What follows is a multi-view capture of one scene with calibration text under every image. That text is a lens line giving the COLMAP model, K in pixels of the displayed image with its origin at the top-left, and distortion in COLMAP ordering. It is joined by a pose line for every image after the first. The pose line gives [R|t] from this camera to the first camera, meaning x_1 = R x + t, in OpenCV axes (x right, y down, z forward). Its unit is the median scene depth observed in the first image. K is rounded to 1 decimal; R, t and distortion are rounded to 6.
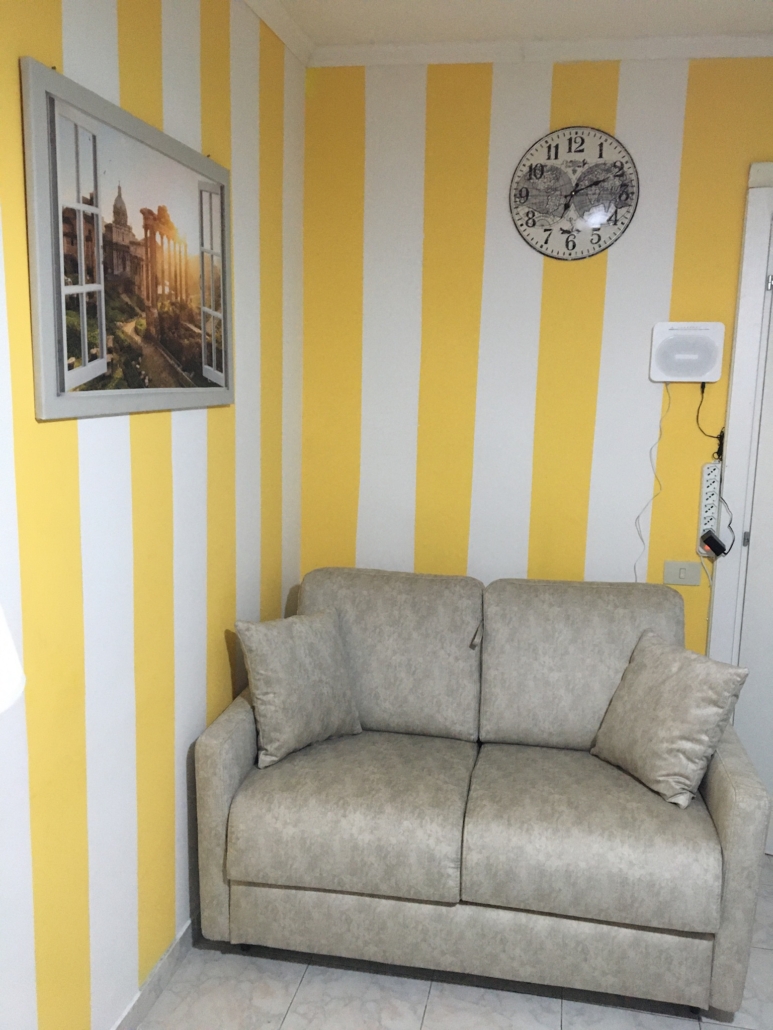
lens RADIAL K [[854.6, 0, 391.4], [0, 854.6, 511.8], [0, 0, 1]] dist [0.073925, -0.107496]
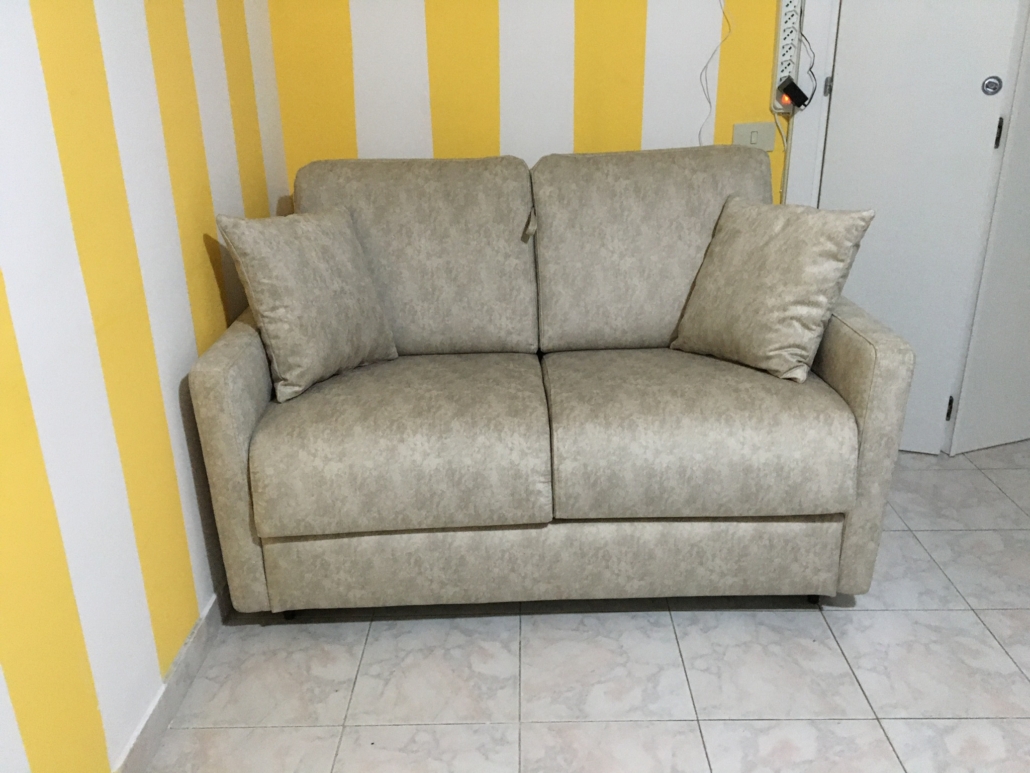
lens RADIAL K [[854.6, 0, 512.7], [0, 854.6, 383.8], [0, 0, 1]] dist [0.073925, -0.107496]
pose [[0.981197, -0.110866, 0.157992, -0.068248], [0.075237, 0.973516, 0.215883, 0.131738], [-0.177742, -0.199937, 0.963552, 0.222283]]
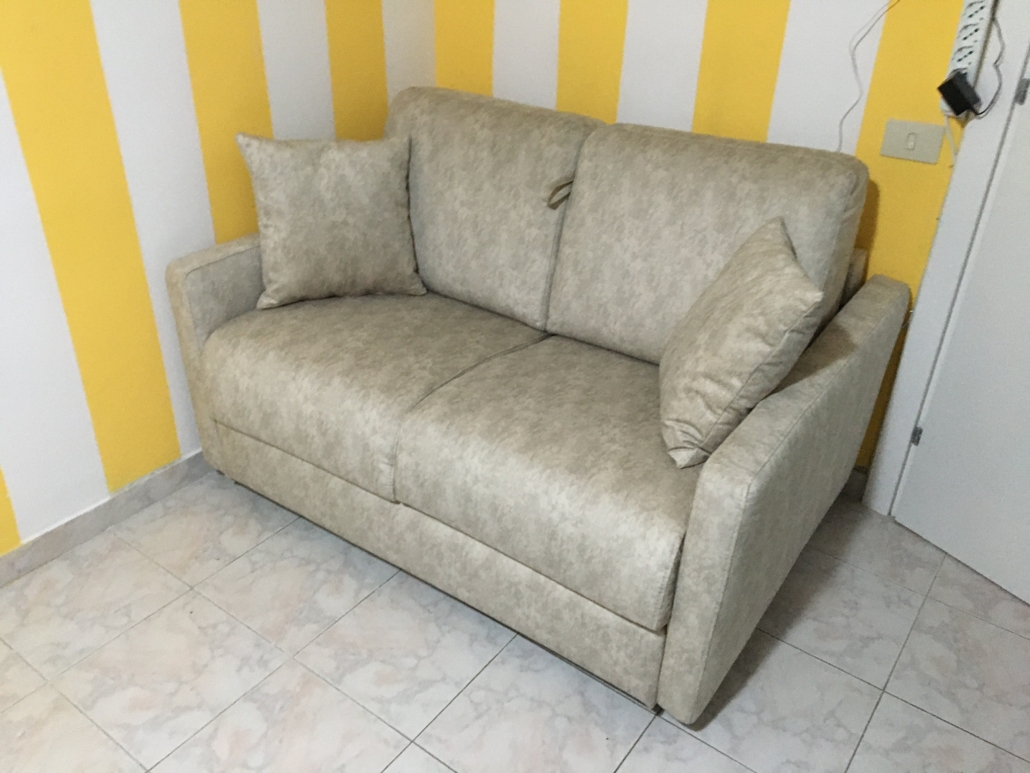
lens RADIAL K [[854.6, 0, 517.8], [0, 854.6, 384.4], [0, 0, 1]] dist [0.073925, -0.107496]
pose [[0.908604, 0.213288, -0.359093, 0.425088], [-0.073286, 0.927853, 0.365676, 0.029569], [0.411179, -0.305938, 0.858681, 0.338361]]
